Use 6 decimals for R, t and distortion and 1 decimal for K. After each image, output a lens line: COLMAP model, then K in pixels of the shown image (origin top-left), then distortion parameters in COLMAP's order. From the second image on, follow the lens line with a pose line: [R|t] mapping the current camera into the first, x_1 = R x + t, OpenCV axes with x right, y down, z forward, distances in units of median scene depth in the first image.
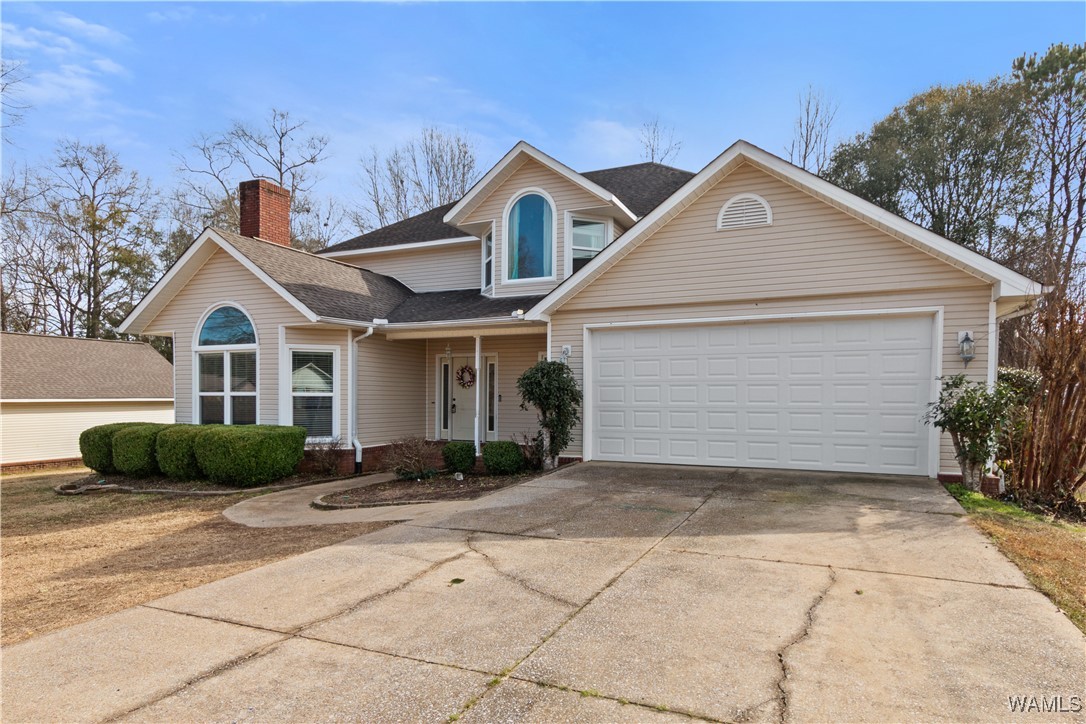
lens RADIAL K [[634.0, 0, 543.3], [0, 634.0, 397.7], [0, 0, 1]] dist [0.033008, -0.019632]
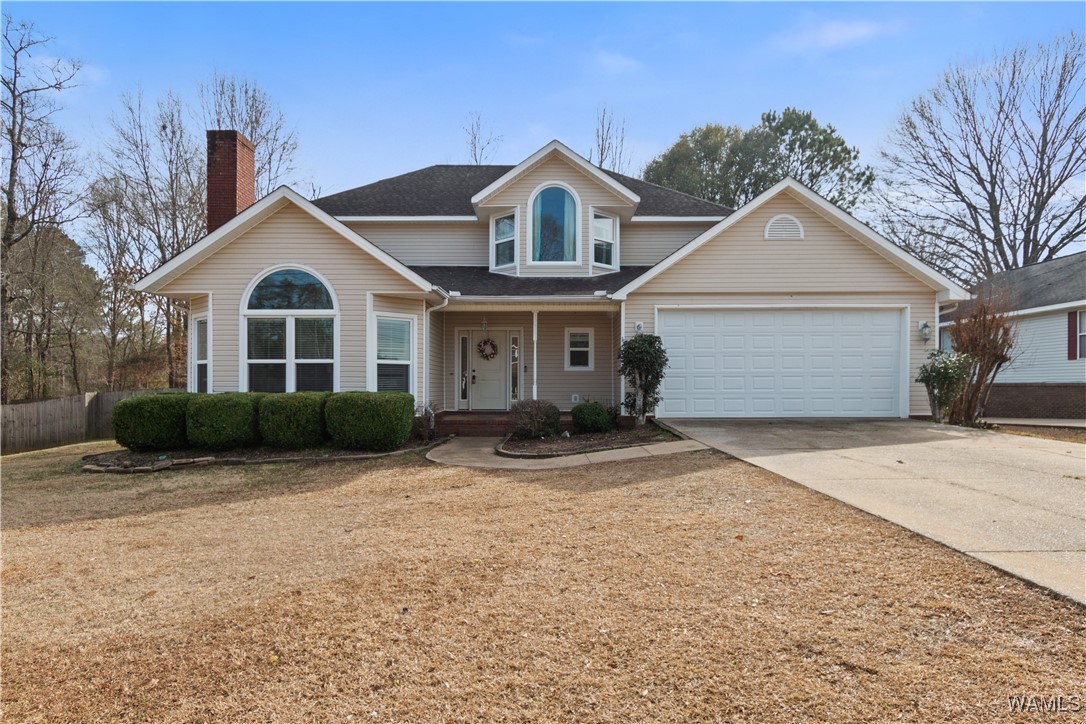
lens RADIAL K [[672.6, 0, 542.3], [0, 672.6, 375.8], [0, 0, 1]] dist [0.002498, 0.001176]
pose [[0.911561, 0.002515, 0.411157, -0.565983], [0.004603, 0.999856, -0.016321, 0.033791], [-0.411139, 0.016770, 0.911419, -0.065618]]
